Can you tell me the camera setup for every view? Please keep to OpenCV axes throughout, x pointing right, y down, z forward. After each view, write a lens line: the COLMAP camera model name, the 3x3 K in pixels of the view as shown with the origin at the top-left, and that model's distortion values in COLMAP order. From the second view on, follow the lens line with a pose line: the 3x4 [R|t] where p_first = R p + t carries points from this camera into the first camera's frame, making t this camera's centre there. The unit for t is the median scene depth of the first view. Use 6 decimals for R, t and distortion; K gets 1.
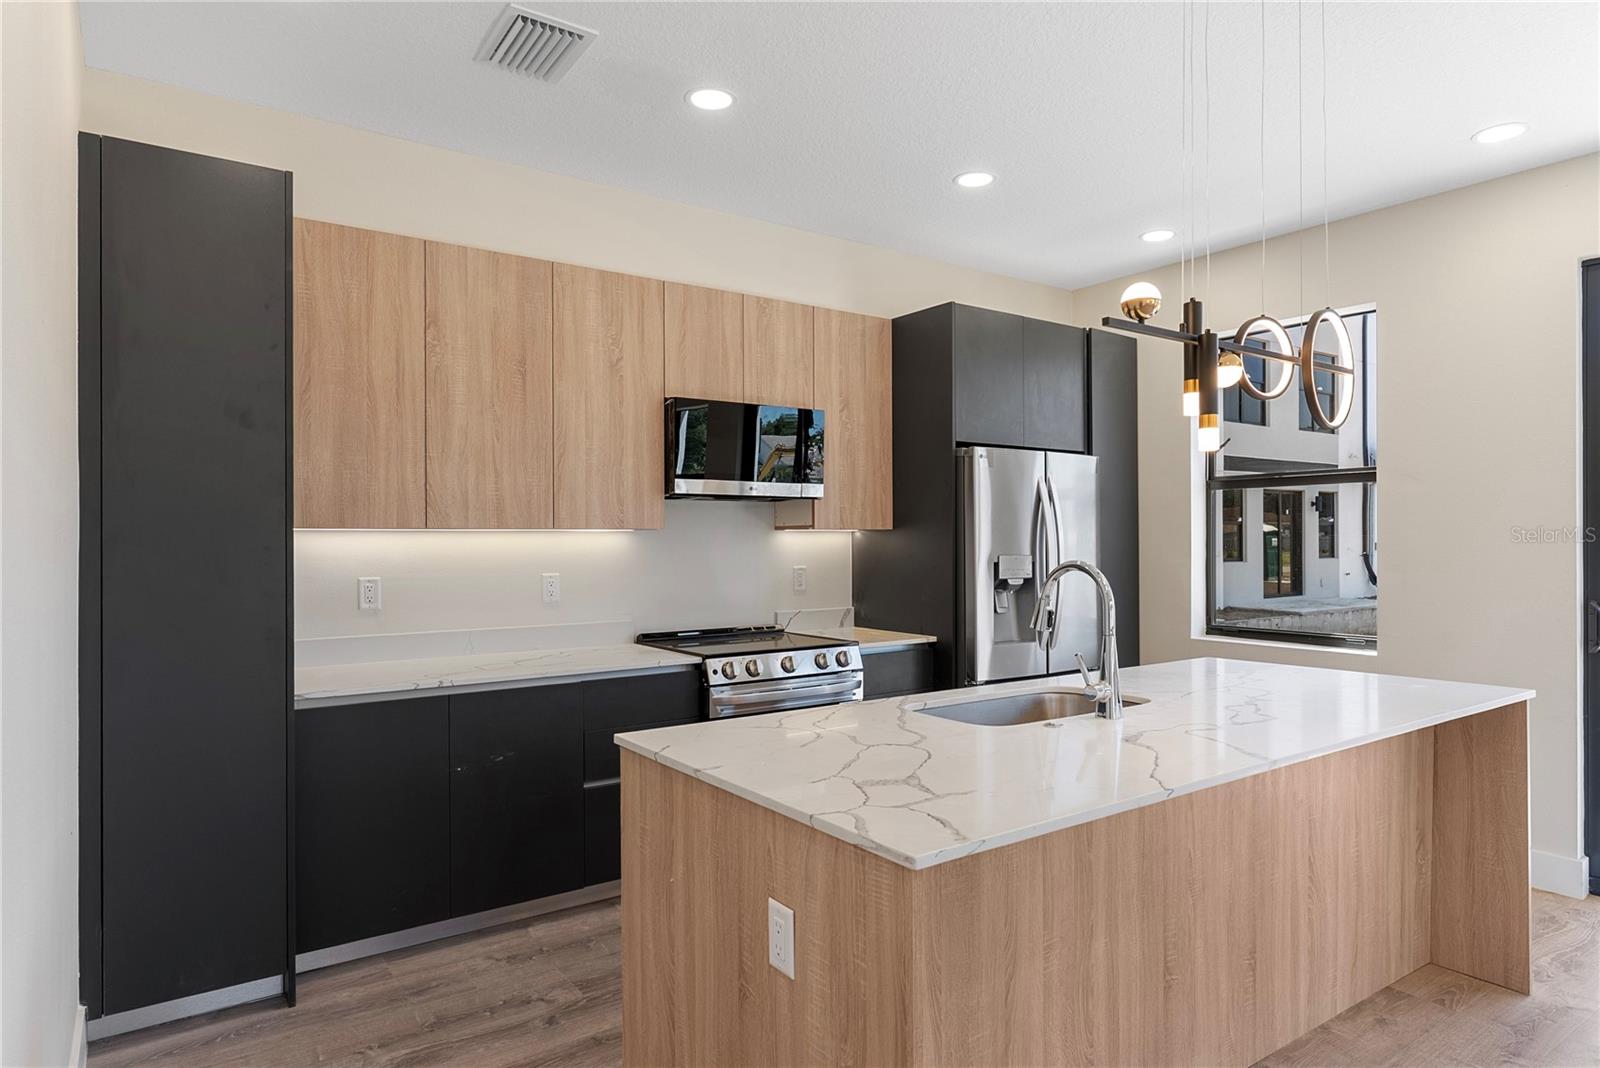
lens RADIAL K [[942.2, 0, 803.8], [0, 942.2, 536.5], [0, 0, 1]] dist [-0.006608, 0.004517]
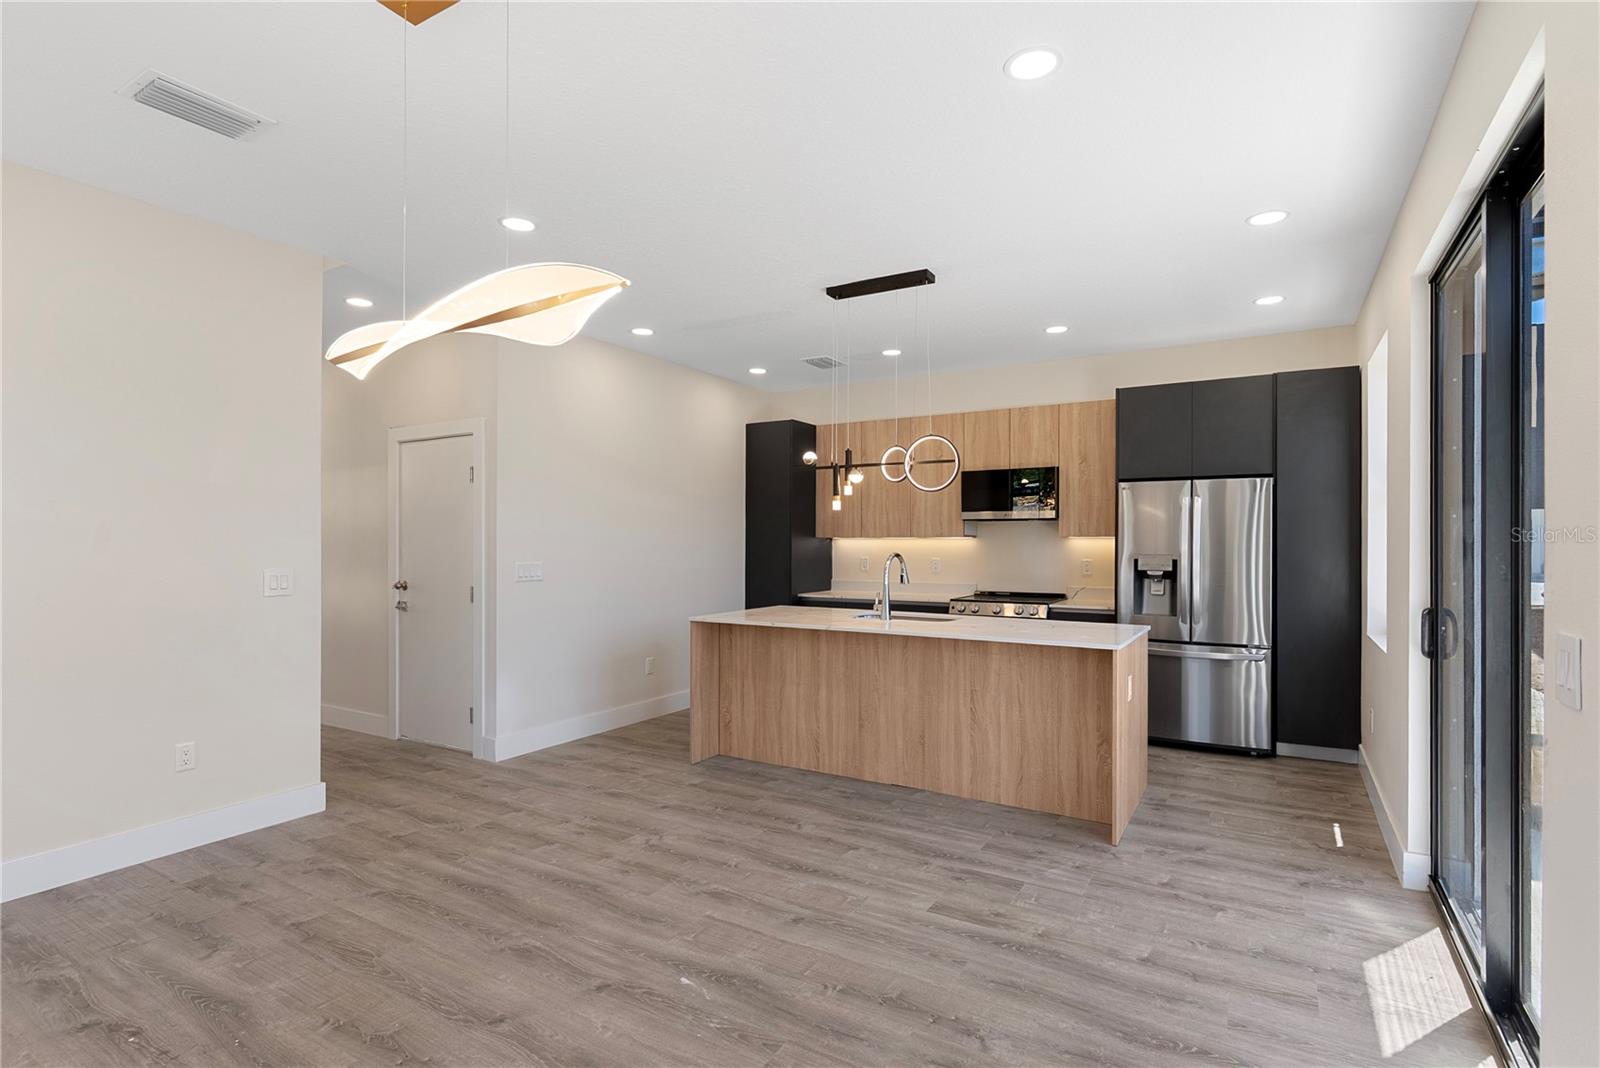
lens RADIAL K [[778.0, 0, 801.1], [0, 778.0, 547.5], [0, 0, 1]] dist [-0.003253, -0.000768]
pose [[0.395065, 0.011048, -0.918587, 1.413334], [-0.001473, 0.999934, 0.011393, -0.004887], [0.918652, -0.003148, 0.395056, 0.037350]]
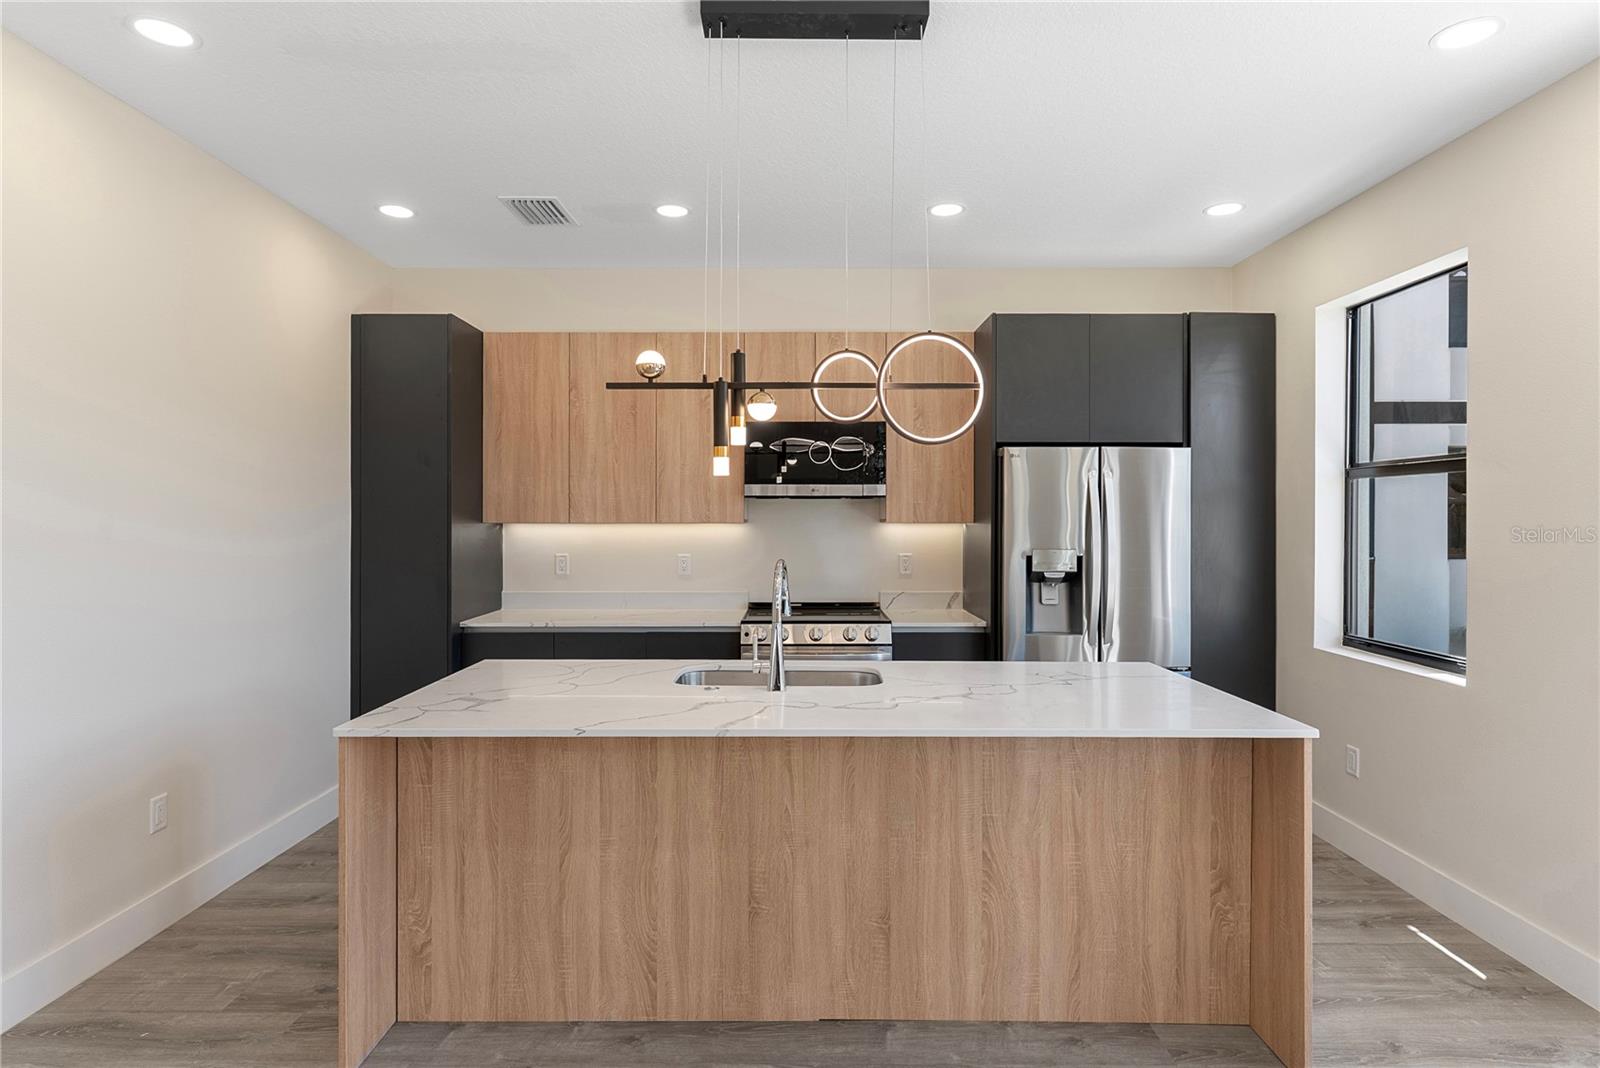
lens RADIAL K [[861.4, 0, 802.4], [0, 861.4, 525.8], [0, 0, 1]] dist [0.000770, 0.002673]
pose [[0.811791, 0.009334, -0.583874, 0.701961], [-0.002124, 0.999913, 0.013032, -0.022535], [0.583945, -0.009339, 0.811740, 0.089629]]
